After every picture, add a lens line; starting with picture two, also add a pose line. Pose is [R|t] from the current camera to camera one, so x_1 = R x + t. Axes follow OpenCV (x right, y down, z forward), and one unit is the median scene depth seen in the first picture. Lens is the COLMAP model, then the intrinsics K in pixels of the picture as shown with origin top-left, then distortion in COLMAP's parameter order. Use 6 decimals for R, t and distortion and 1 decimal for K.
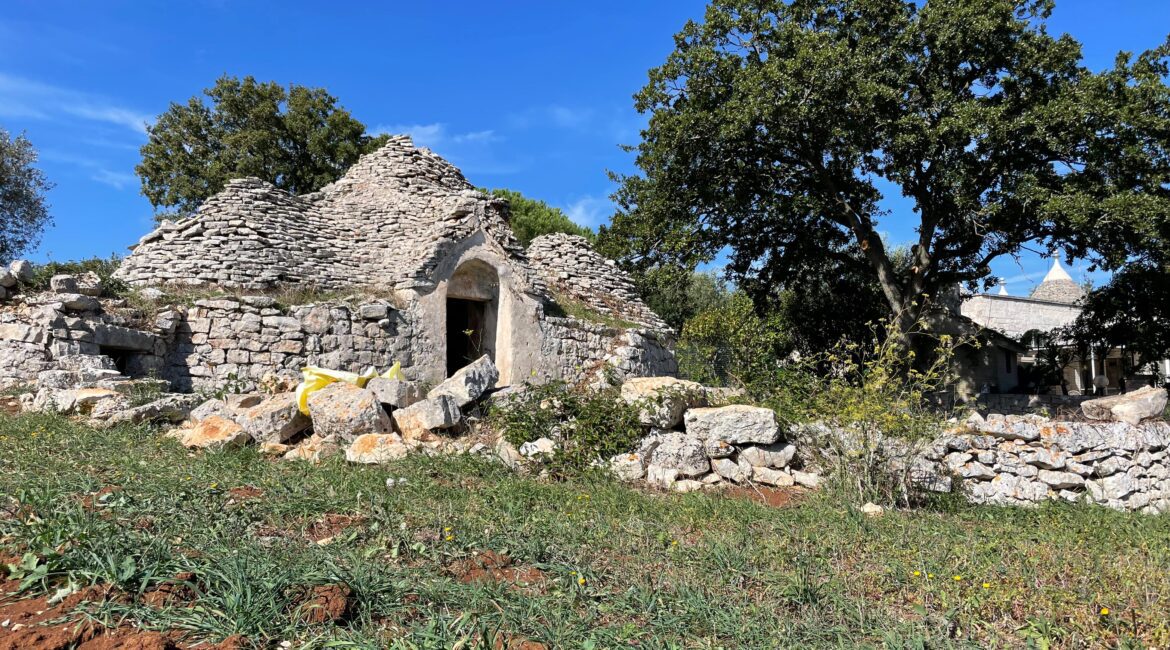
lens RADIAL K [[894.2, 0, 579.1], [0, 894.2, 328.0], [0, 0, 1]] dist [0.088059, -0.136769]
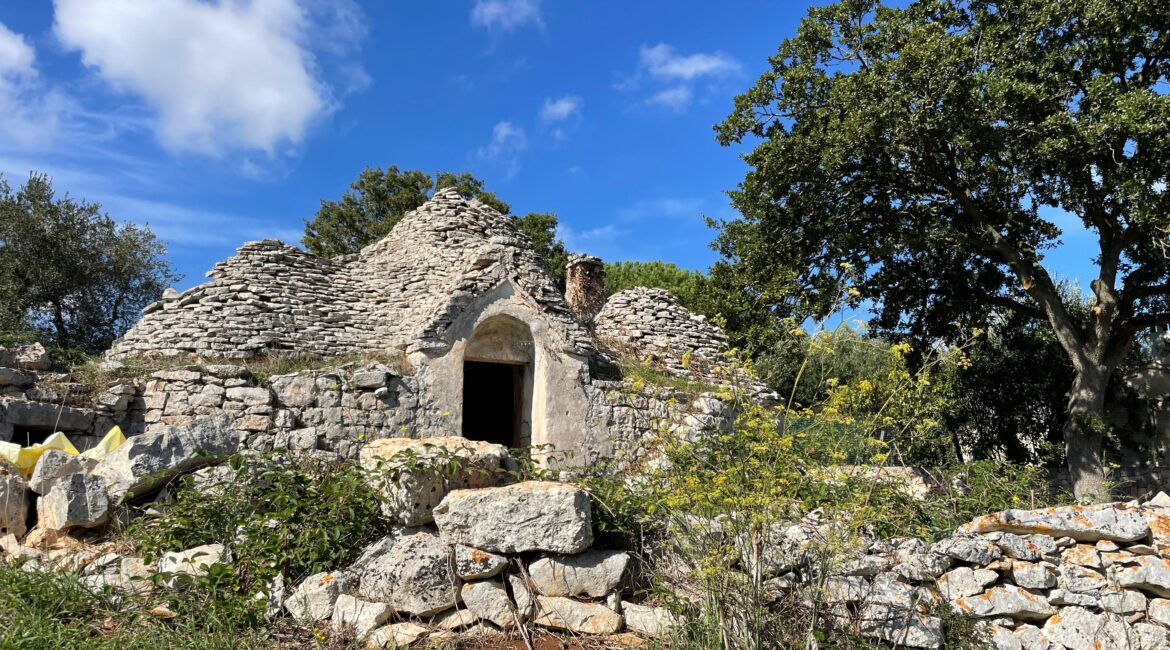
lens RADIAL K [[894.2, 0, 599.3], [0, 894.2, 310.6], [0, 0, 1]] dist [0.088059, -0.136769]
pose [[0.978970, -0.051440, -0.197412, 0.142908], [0.029198, 0.993055, -0.113970, 0.018951], [0.201904, 0.105810, 0.973673, 0.189774]]
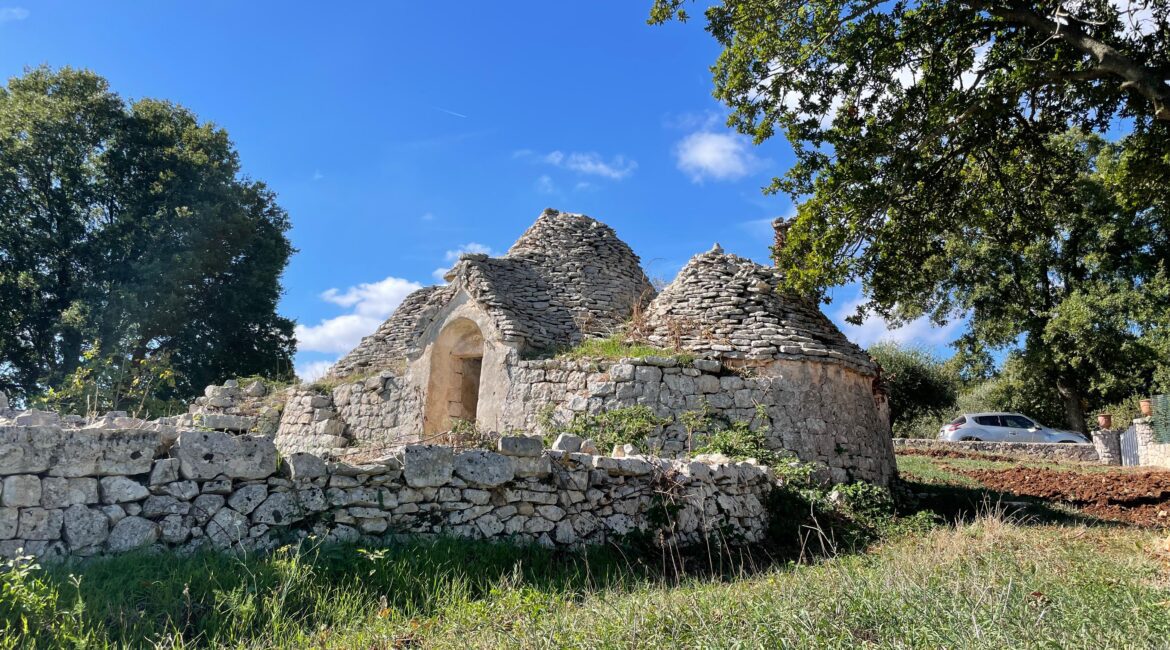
lens RADIAL K [[894.2, 0, 585.3], [0, 894.2, 312.5], [0, 0, 1]] dist [0.088059, -0.136769]
pose [[0.371724, -0.189270, -0.908844, 0.884297], [0.081104, 0.981874, -0.171307, 0.106837], [0.924794, -0.010032, 0.380336, 0.738905]]
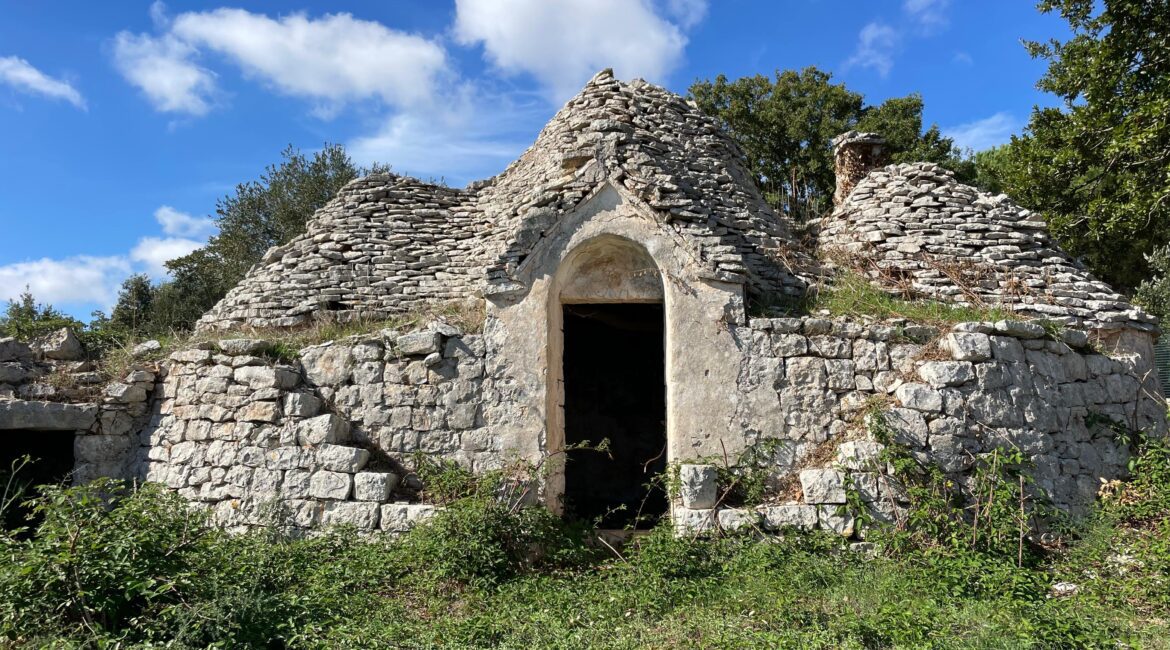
lens RADIAL K [[894.2, 0, 592.3], [0, 894.2, 316.0], [0, 0, 1]] dist [0.088059, -0.136769]
pose [[0.765734, -0.099627, -0.635395, 0.243857], [0.086345, 0.994910, -0.051940, 0.005570], [0.637335, -0.015091, 0.770439, 0.544362]]
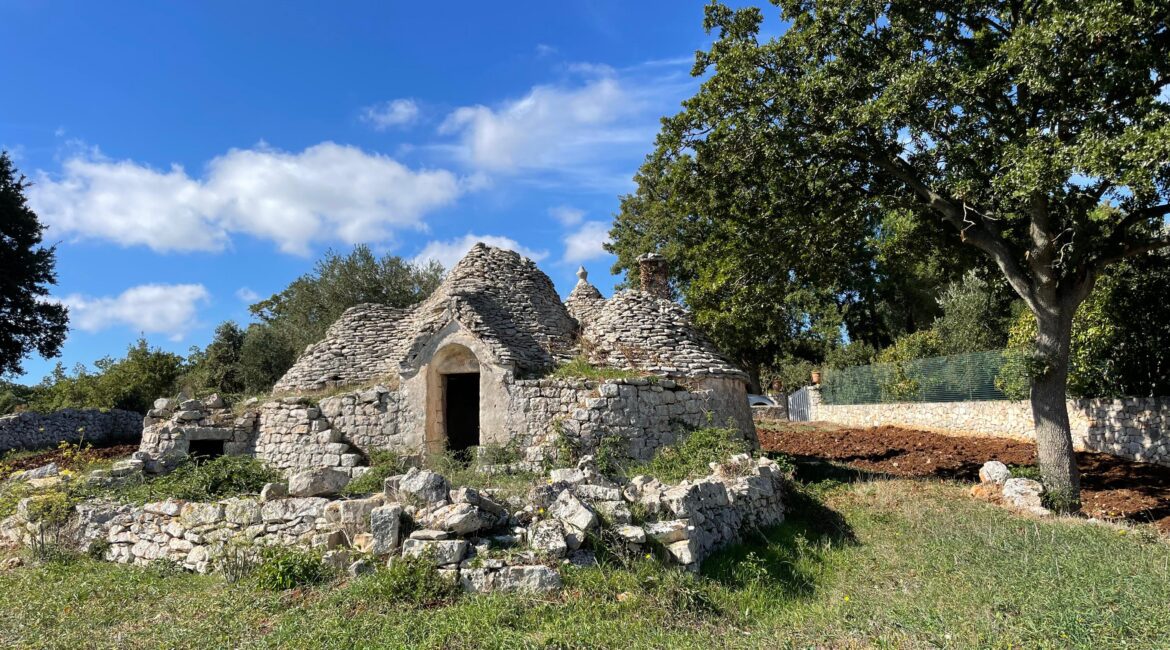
lens RADIAL K [[894.2, 0, 574.2], [0, 894.2, 332.3], [0, 0, 1]] dist [0.088059, -0.136769]
pose [[0.697673, -0.123685, -0.705659, 0.905029], [0.119114, 0.991301, -0.055986, -0.000937], [0.706445, -0.044994, 0.706336, 0.224177]]
